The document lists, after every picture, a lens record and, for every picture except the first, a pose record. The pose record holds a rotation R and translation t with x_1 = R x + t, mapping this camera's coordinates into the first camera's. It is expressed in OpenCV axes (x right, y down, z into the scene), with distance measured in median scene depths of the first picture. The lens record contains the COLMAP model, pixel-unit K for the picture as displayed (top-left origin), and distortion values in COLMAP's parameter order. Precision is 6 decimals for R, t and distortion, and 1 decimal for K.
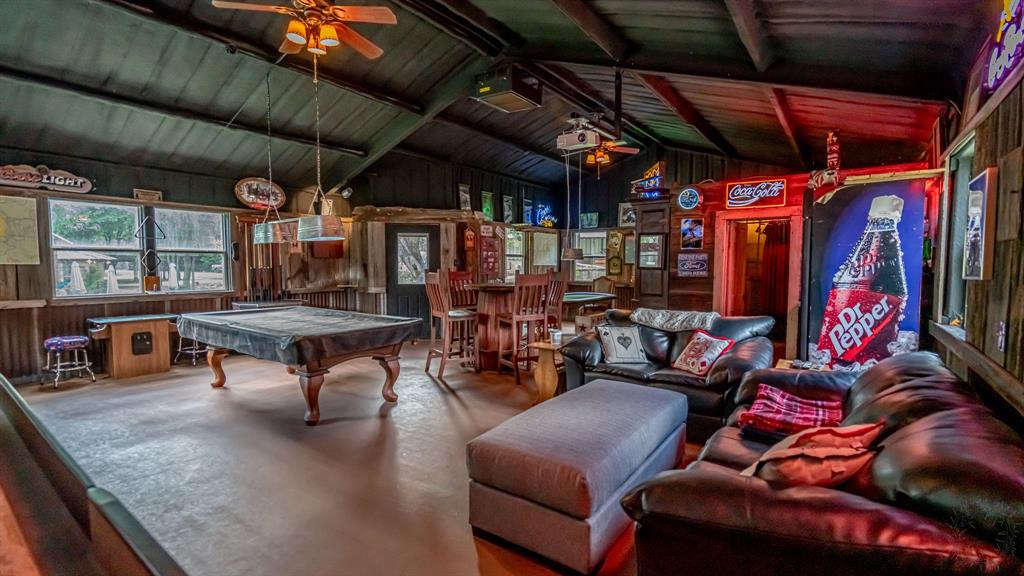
lens RADIAL K [[462.5, 0, 511.7], [0, 462.5, 293.0], [0, 0, 1]] dist [-0.002584, -0.000021]
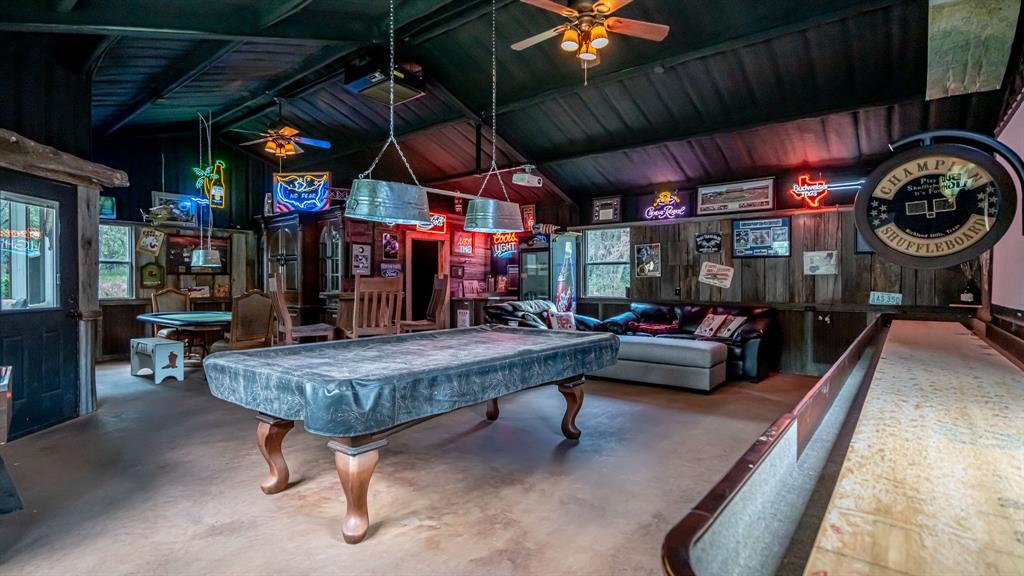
lens RADIAL K [[462.5, 0, 511.7], [0, 462.5, 293.0], [0, 0, 1]] dist [-0.002584, -0.000021]
pose [[0.031757, -0.030361, 0.999034, -0.798476], [0.064550, 0.997514, 0.028263, -0.024857], [-0.997409, 0.063590, 0.033638, 0.677653]]
